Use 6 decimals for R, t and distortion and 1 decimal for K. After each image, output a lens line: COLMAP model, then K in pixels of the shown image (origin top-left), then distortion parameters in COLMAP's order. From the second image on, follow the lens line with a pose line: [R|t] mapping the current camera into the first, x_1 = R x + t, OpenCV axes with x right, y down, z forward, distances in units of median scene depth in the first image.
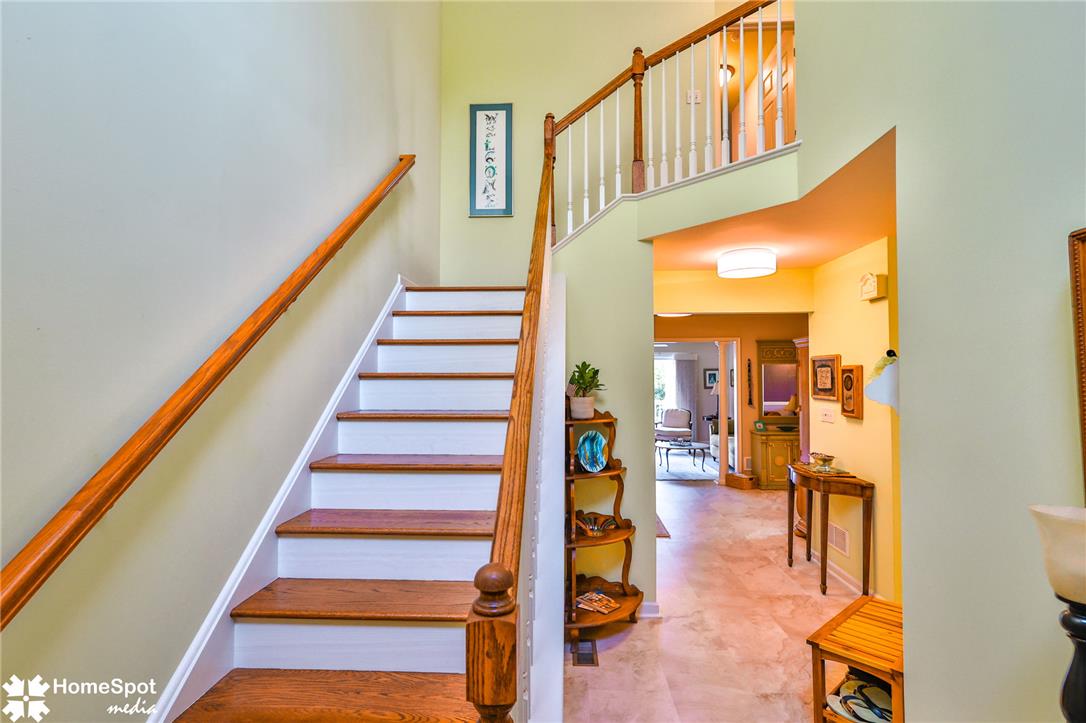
lens RADIAL K [[531.1, 0, 540.6], [0, 531.1, 362.0], [0, 0, 1]] dist [-0.006512, -0.000051]
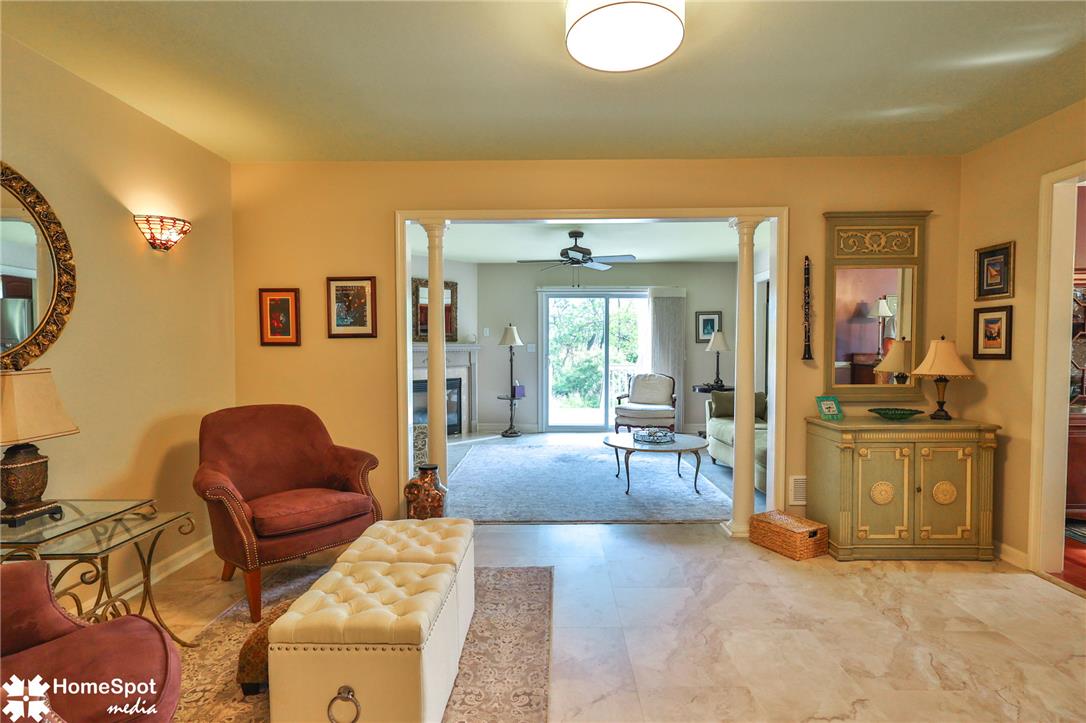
lens RADIAL K [[531.1, 0, 540.6], [0, 531.1, 362.0], [0, 0, 1]] dist [-0.006512, -0.000051]
pose [[0.999633, -0.001271, 0.027043, 0.148064], [-0.000260, 0.998400, 0.056554, 0.052927], [-0.027071, -0.056540, 0.998033, 0.519978]]
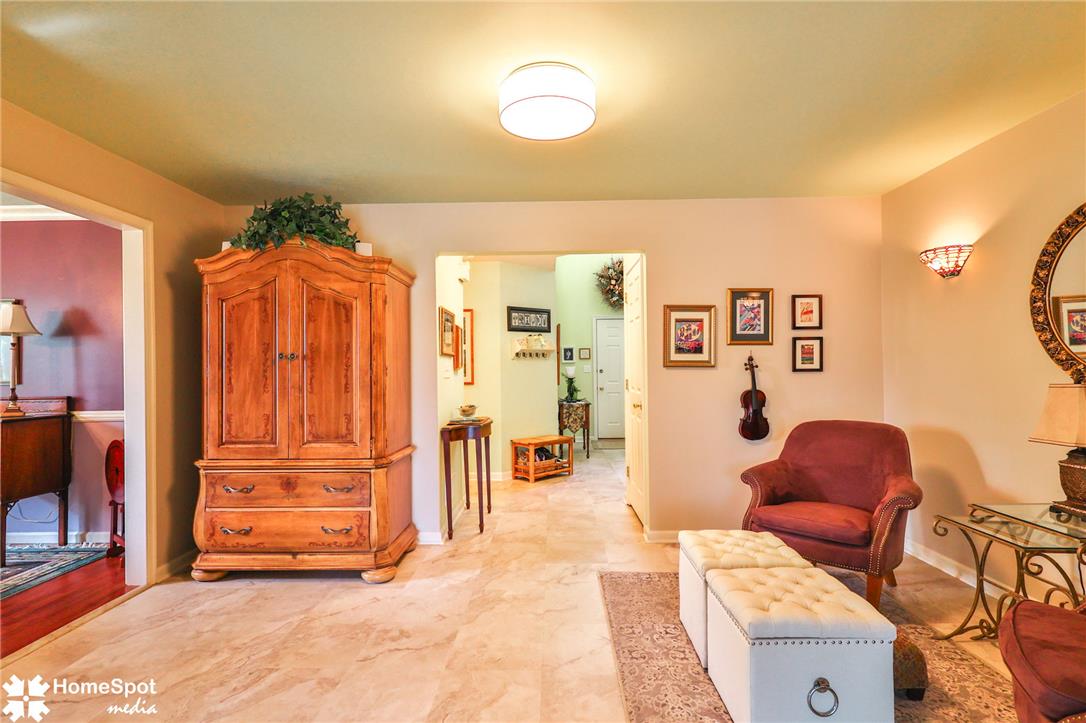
lens RADIAL K [[531.1, 0, 540.6], [0, 531.1, 362.0], [0, 0, 1]] dist [-0.006512, -0.000051]
pose [[-0.999405, 0.005273, -0.034079, 0.203474], [0.006689, 0.999113, -0.041572, 0.064221], [0.033830, -0.041775, -0.998554, 0.999180]]
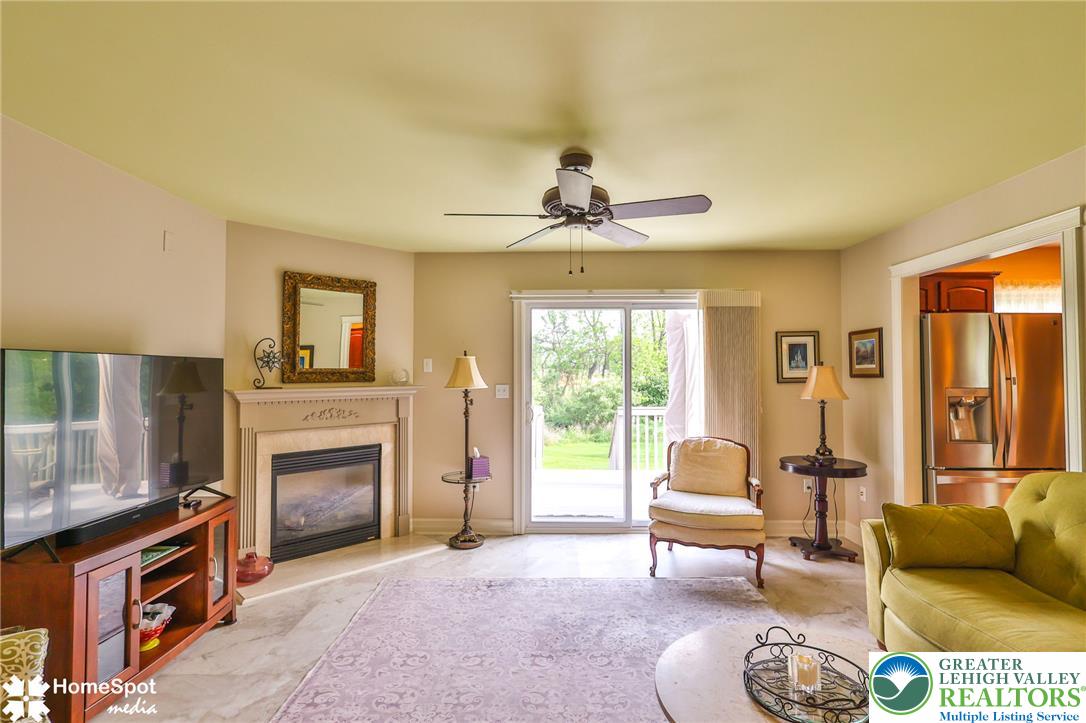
lens RADIAL K [[531.1, 0, 540.6], [0, 531.1, 362.0], [0, 0, 1]] dist [-0.006512, -0.000051]
pose [[0.999659, -0.000236, 0.026125, 0.182598], [0.000039, 0.999972, 0.007523, 0.045646], [-0.026126, -0.007519, 0.999630, 0.888216]]
